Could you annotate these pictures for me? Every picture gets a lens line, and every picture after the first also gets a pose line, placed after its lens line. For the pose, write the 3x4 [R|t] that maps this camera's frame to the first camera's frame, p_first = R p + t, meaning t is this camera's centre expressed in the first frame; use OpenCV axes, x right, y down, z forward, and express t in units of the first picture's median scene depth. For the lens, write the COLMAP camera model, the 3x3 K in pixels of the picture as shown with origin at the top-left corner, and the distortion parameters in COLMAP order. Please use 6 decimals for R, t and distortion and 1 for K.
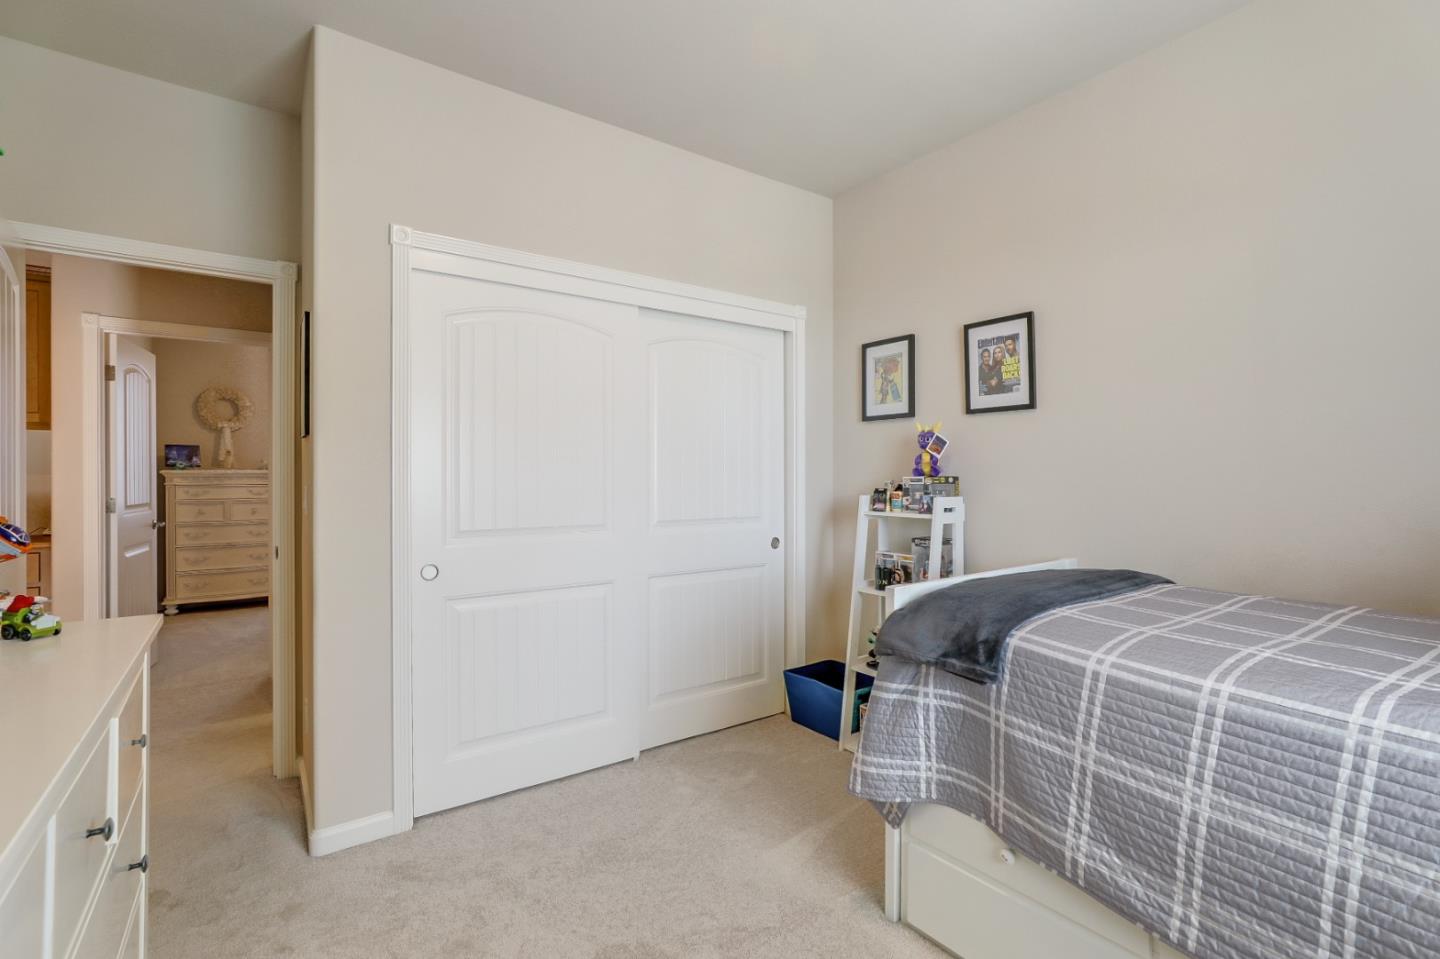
lens RADIAL K [[644.6, 0, 723.2], [0, 644.6, 474.9], [0, 0, 1]] dist [-0.004048, 0.001114]
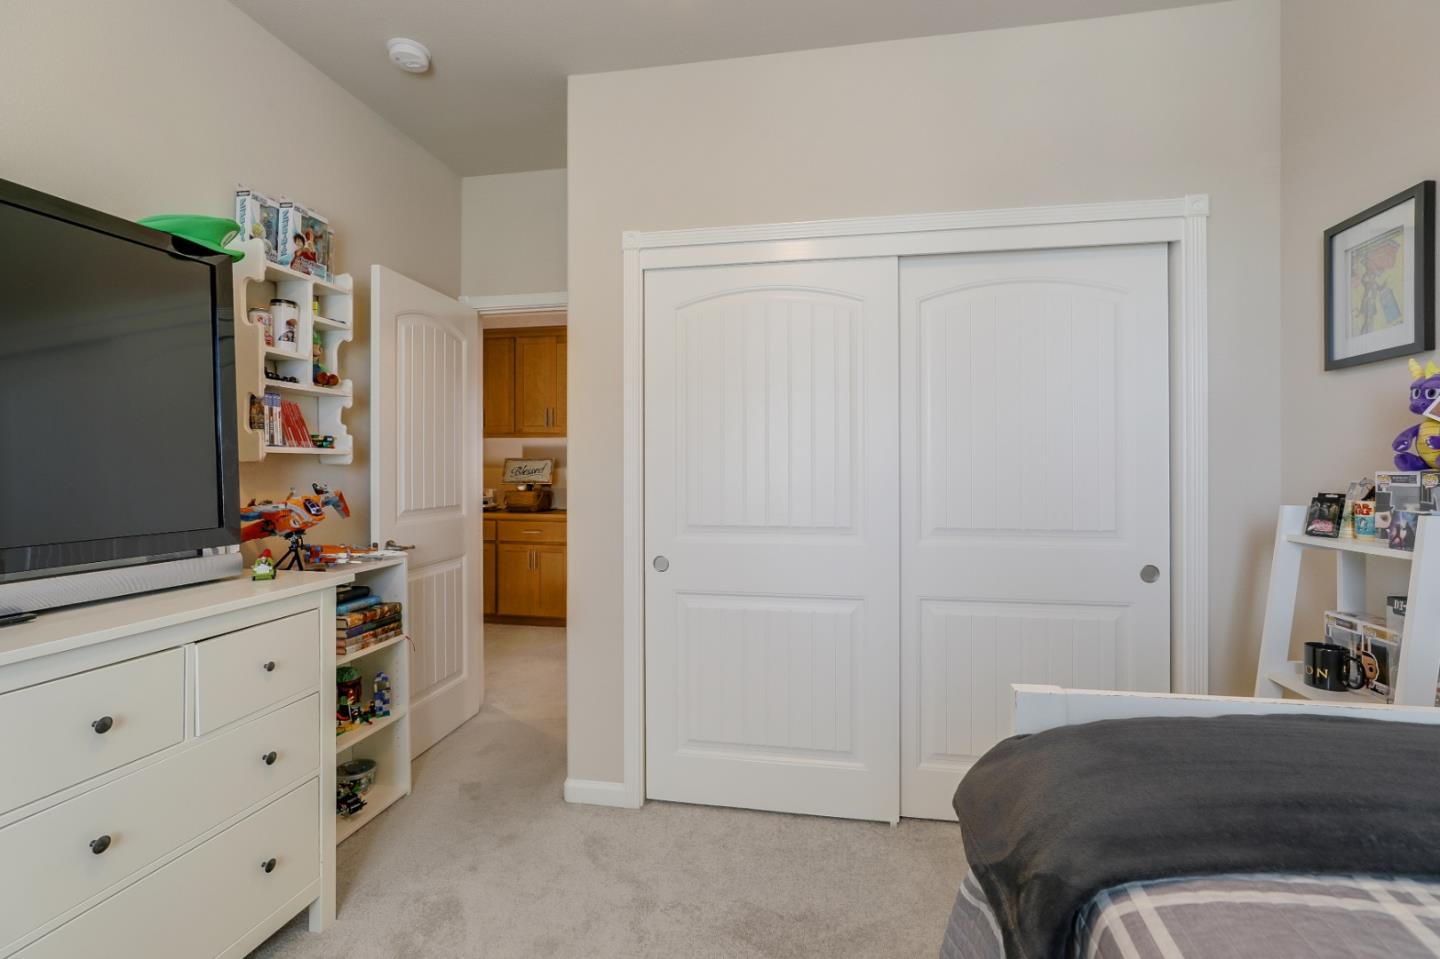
lens RADIAL K [[644.6, 0, 722.7], [0, 644.6, 471.8], [0, 0, 1]] dist [-0.004048, 0.001114]
pose [[0.705076, 0.002517, -0.709127, 0.270343], [-0.001050, 0.999996, 0.002505, 0.002205], [0.709131, -0.001021, 0.705076, 0.278395]]
